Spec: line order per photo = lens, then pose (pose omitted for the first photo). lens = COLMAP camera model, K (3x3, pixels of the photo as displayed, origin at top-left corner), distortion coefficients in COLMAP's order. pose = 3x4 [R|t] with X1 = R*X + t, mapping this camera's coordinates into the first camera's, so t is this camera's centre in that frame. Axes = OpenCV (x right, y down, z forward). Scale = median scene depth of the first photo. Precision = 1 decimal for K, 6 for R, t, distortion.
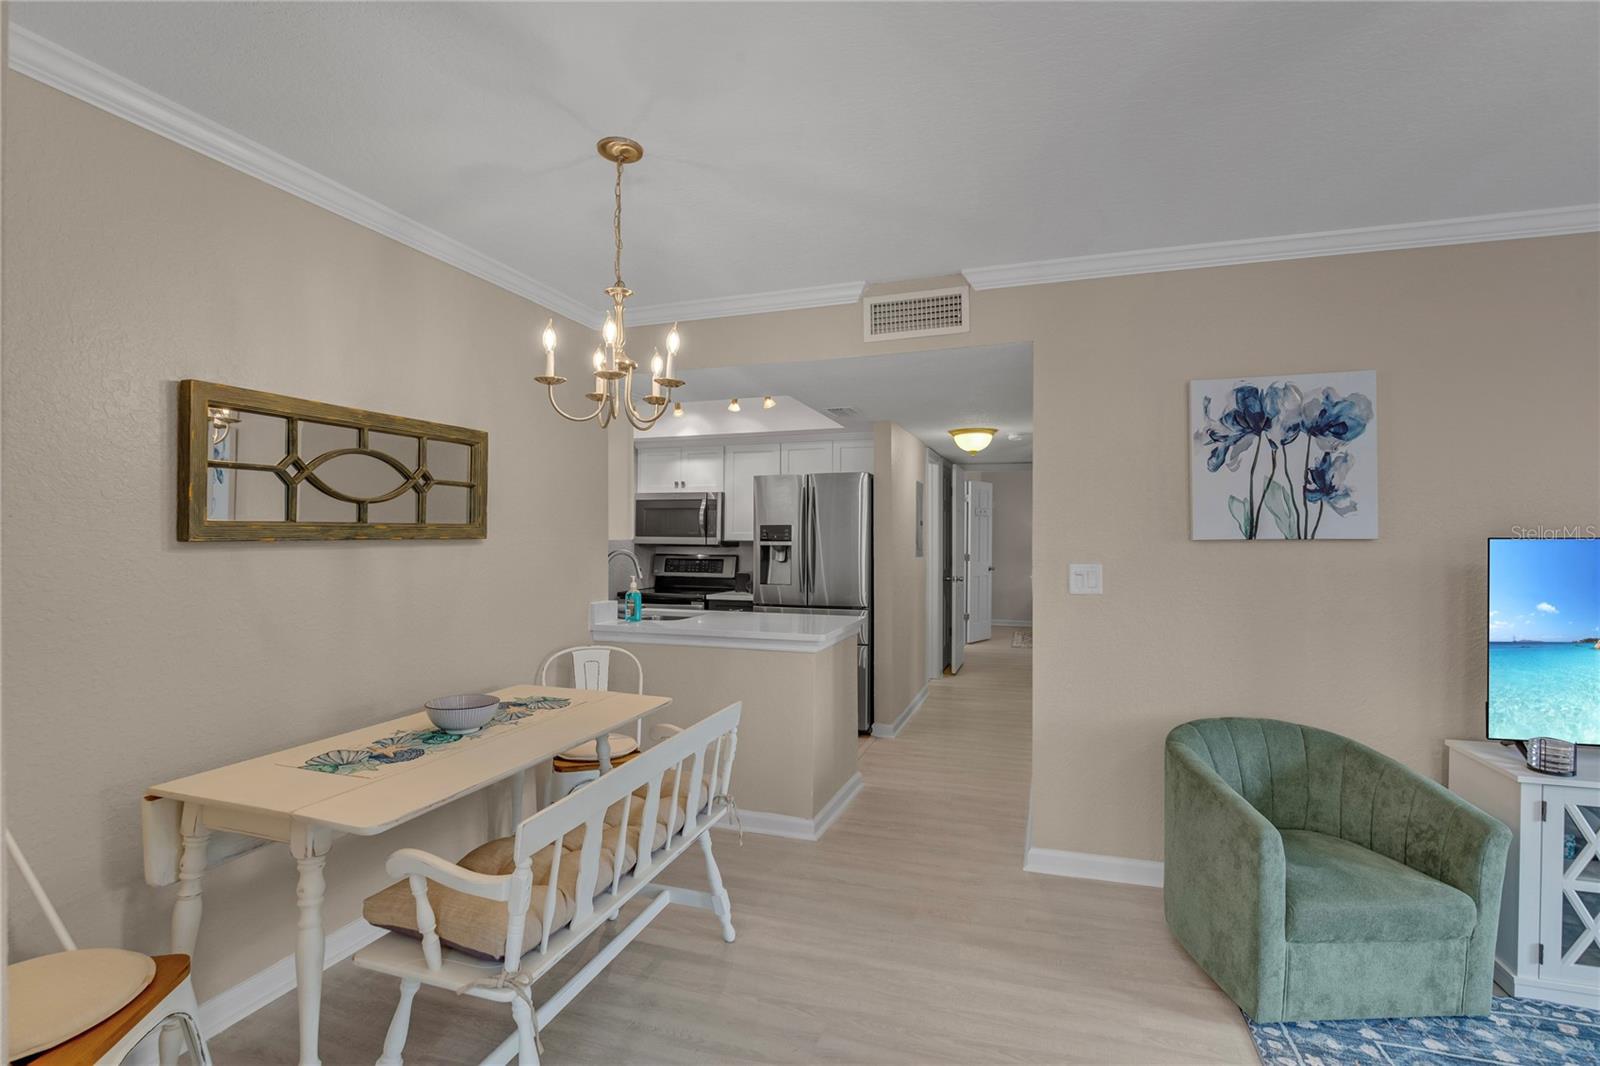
lens RADIAL K [[731.6, 0, 796.7], [0, 731.6, 539.8], [0, 0, 1]] dist [-0.036854, 0.007583]
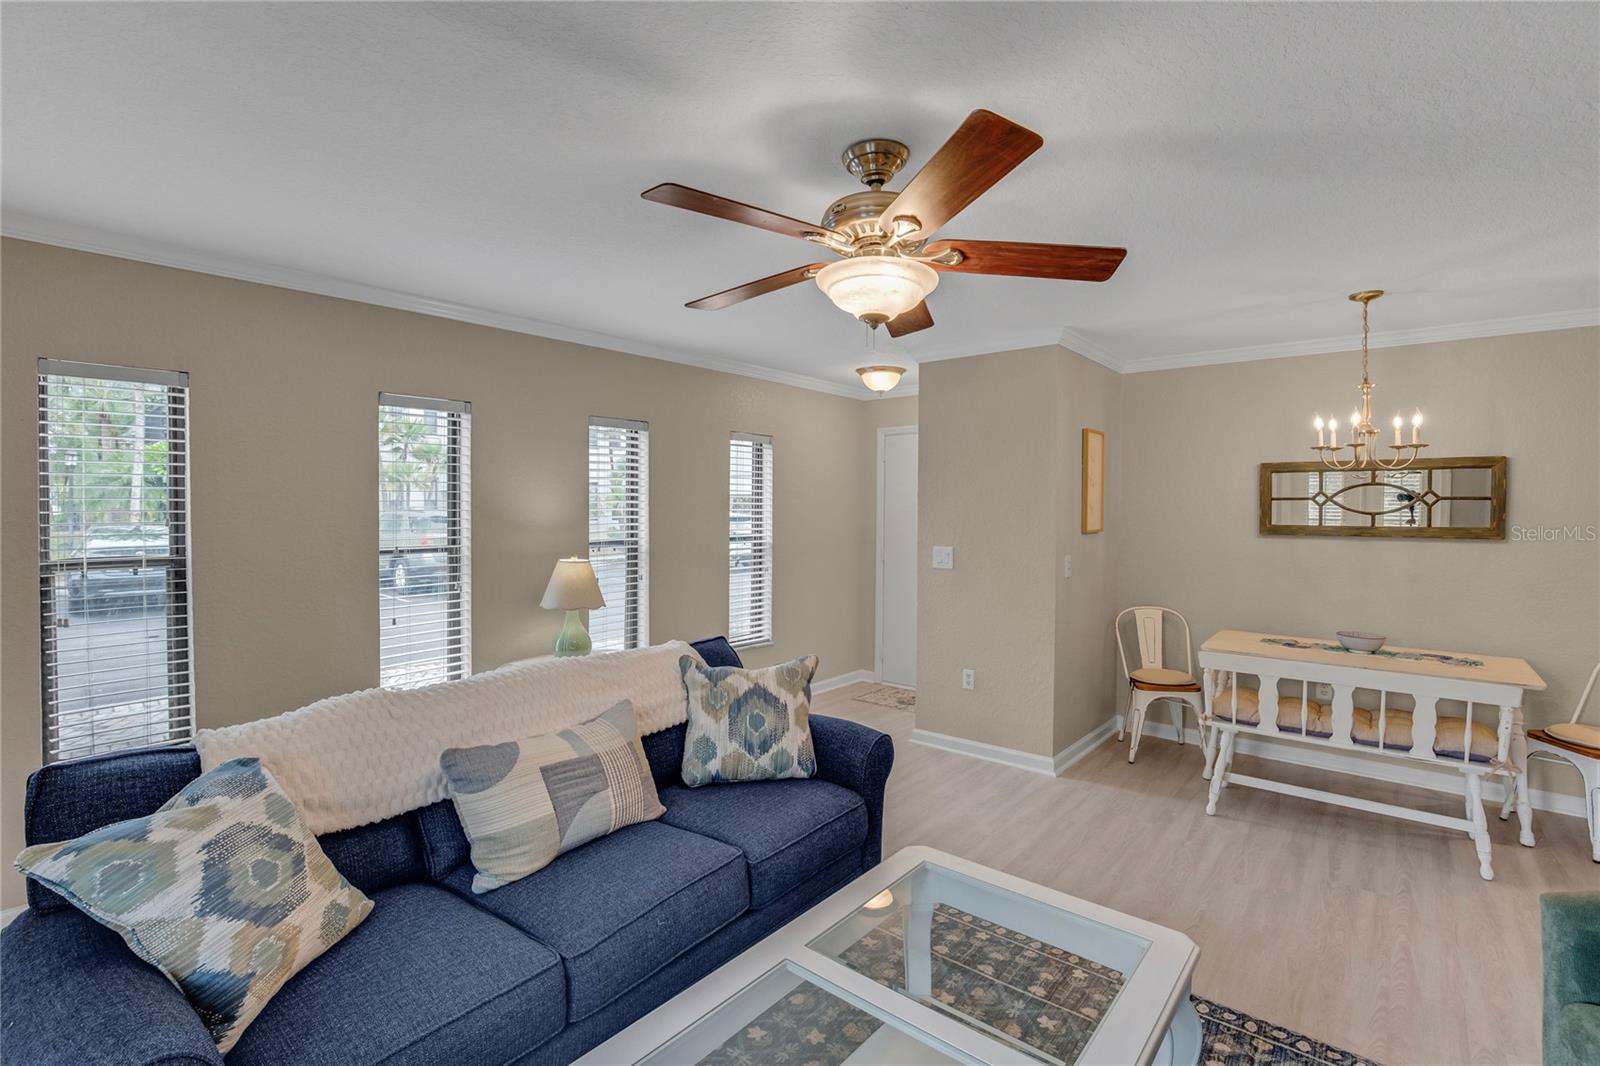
lens RADIAL K [[758.2, 0, 796.0], [0, 758.2, 505.6], [0, 0, 1]] dist [-0.000567, -0.000027]
pose [[-0.354481, -0.005942, -0.935044, 1.332291], [-0.010725, 0.999940, -0.002288, -0.047001], [0.935002, 0.009217, -0.354523, 0.324617]]
